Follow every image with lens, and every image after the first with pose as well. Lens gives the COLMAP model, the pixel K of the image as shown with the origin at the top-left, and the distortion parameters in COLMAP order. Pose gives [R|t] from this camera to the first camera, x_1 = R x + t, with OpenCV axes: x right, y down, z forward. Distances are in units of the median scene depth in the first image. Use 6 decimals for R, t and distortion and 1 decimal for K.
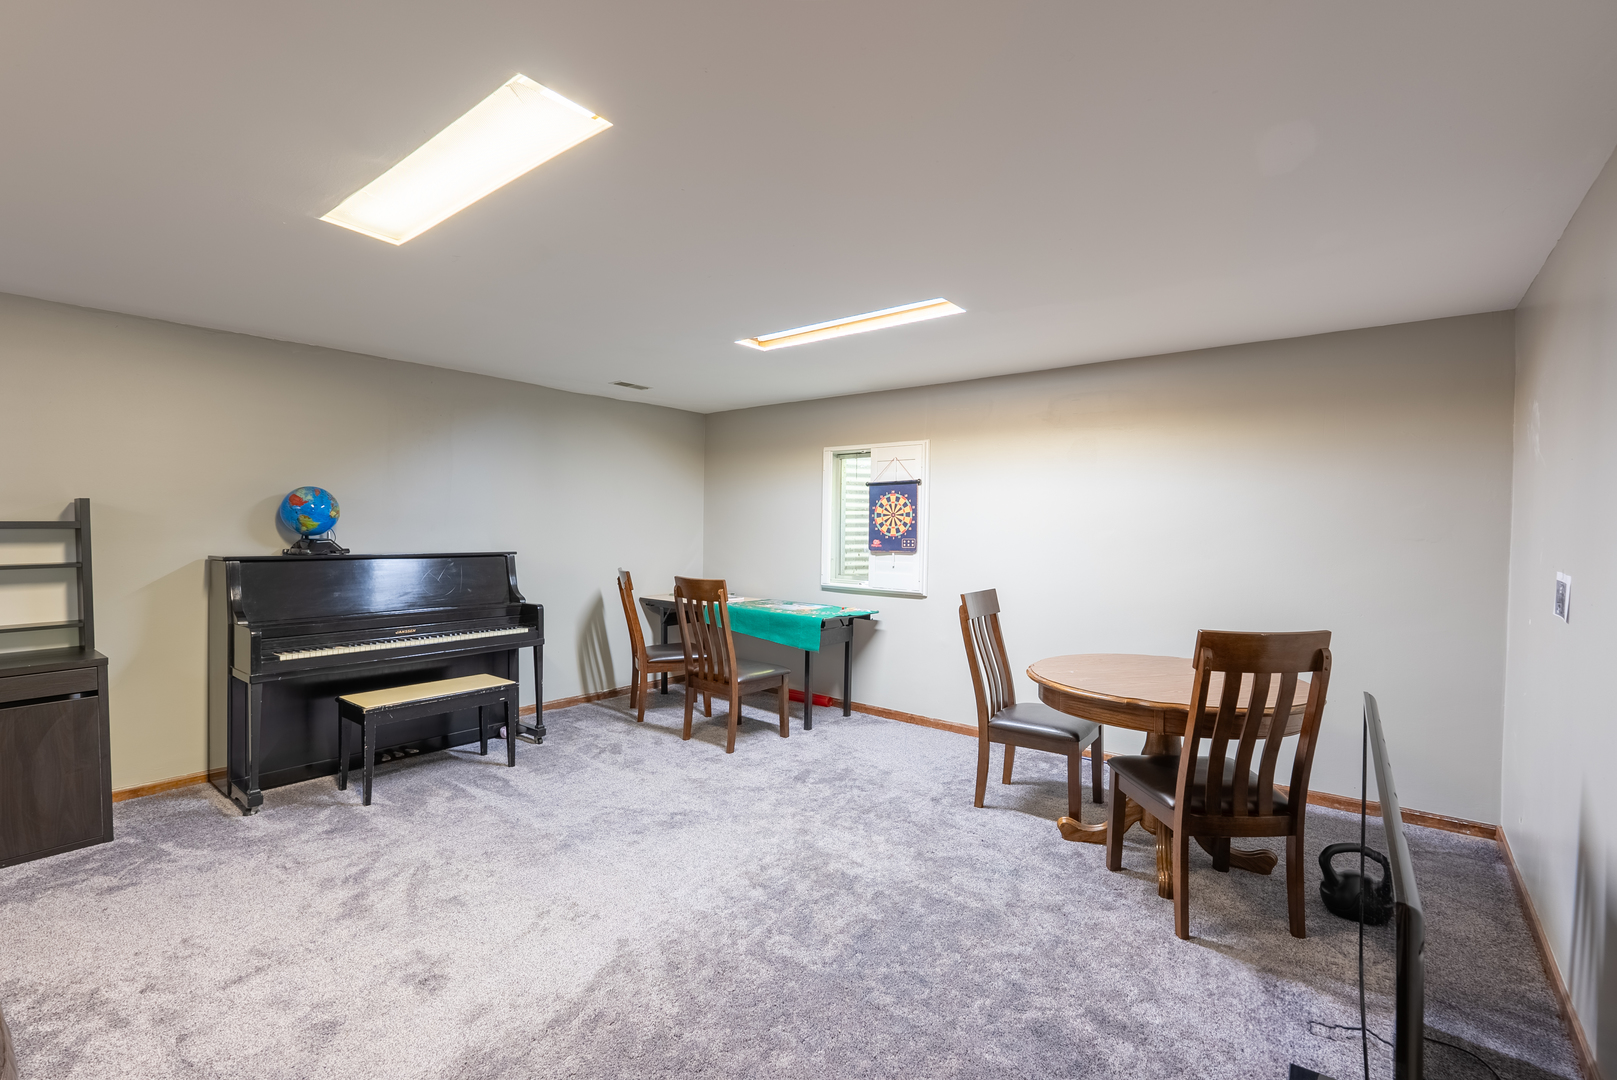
lens RADIAL K [[716.9, 0, 805.3], [0, 716.9, 540.7], [0, 0, 1]] dist [-0.011661, 0.002208]
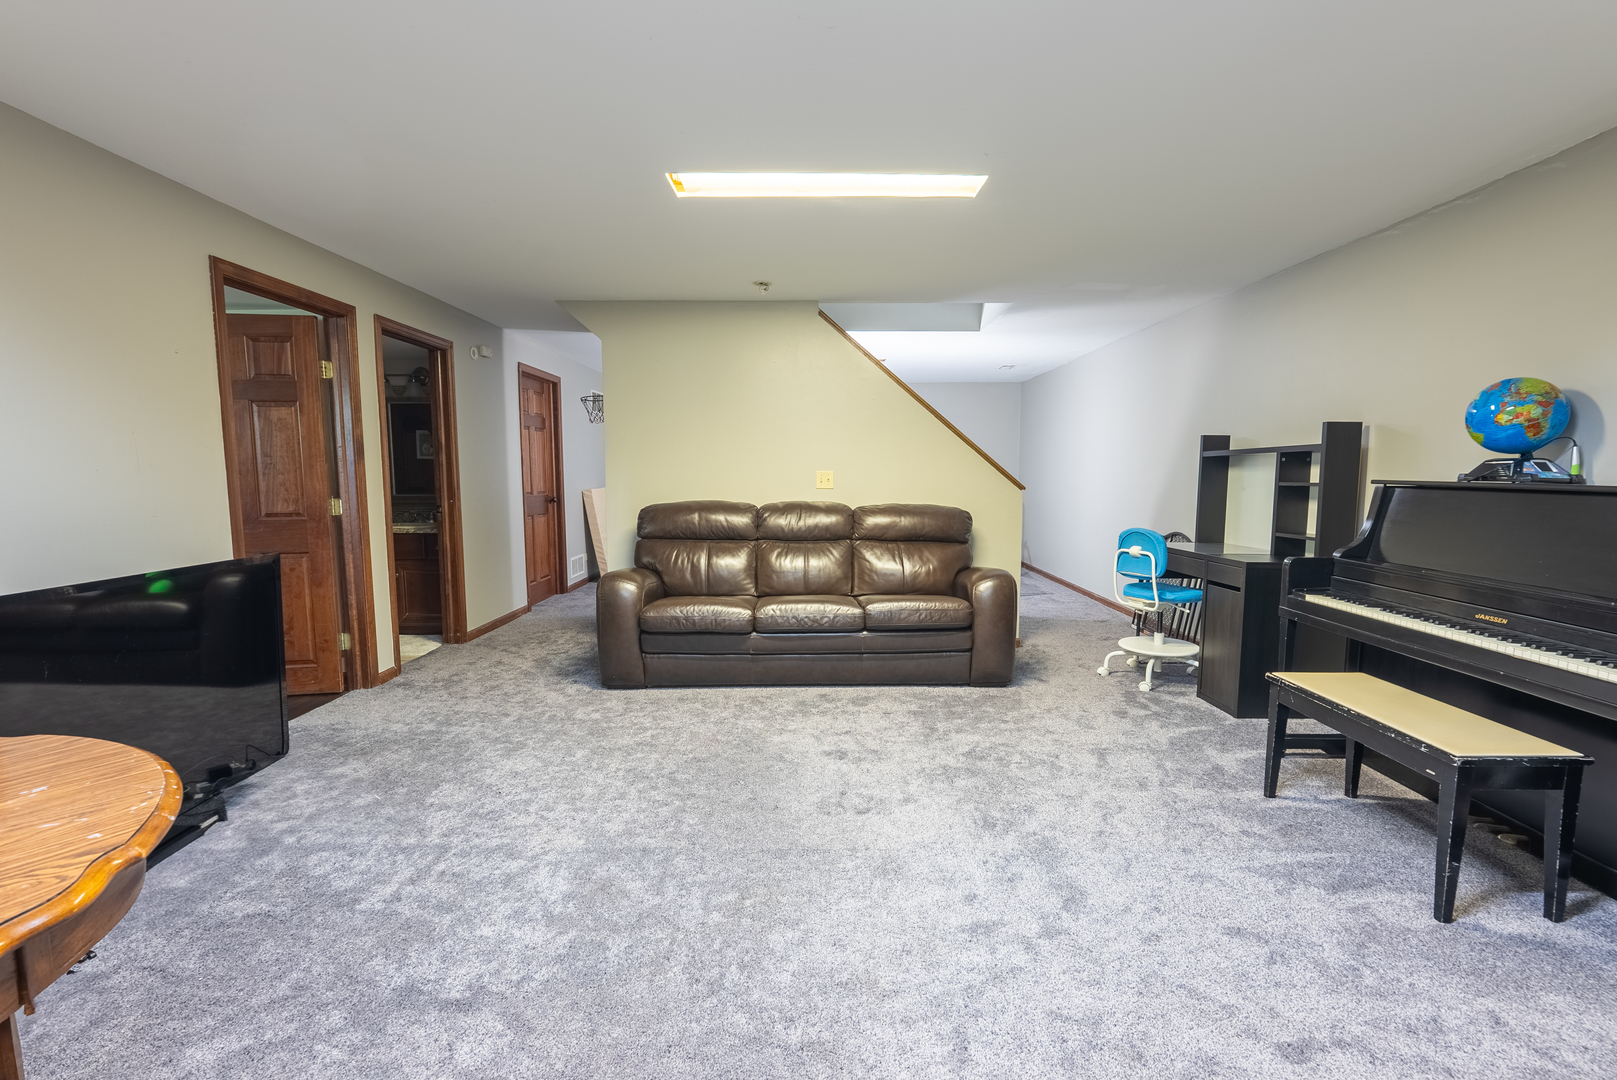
lens RADIAL K [[716.9, 0, 807.5], [0, 716.9, 543.3], [0, 0, 1]] dist [-0.011661, 0.002208]
pose [[-0.805940, 0.049949, -0.589886, 0.205553], [-0.014551, 0.994462, 0.104088, 0.022803], [0.591818, 0.092472, -0.800750, 1.190448]]
